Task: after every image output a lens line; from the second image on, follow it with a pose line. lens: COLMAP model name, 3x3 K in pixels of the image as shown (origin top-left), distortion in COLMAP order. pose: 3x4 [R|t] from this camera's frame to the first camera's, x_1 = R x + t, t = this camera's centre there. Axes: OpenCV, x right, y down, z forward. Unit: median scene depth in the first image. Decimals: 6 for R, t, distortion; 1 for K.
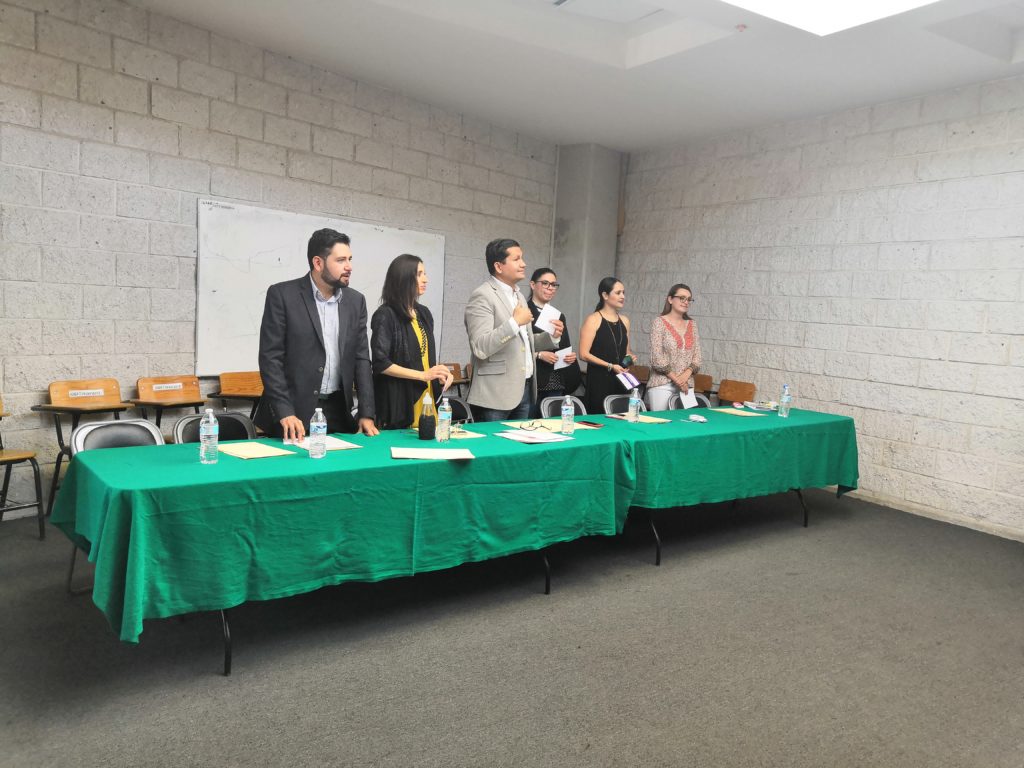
lens RADIAL K [[780.4, 0, 512.0], [0, 780.4, 384.0], [0, 0, 1]] dist [-0.037504, 0.061557]
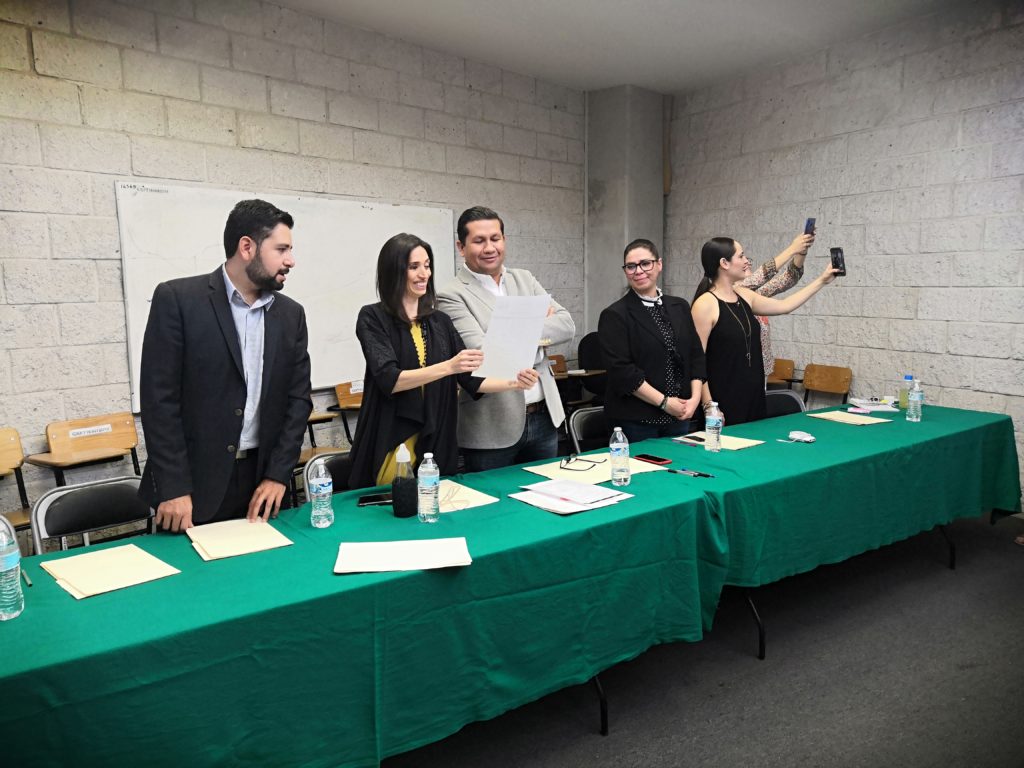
lens RADIAL K [[780.4, 0, 512.0], [0, 780.4, 384.0], [0, 0, 1]] dist [-0.037504, 0.061557]
pose [[0.996431, -0.059919, -0.059462, 0.017590], [0.061615, 0.997732, 0.027102, -0.036152], [0.057704, -0.030669, 0.997863, 0.251883]]
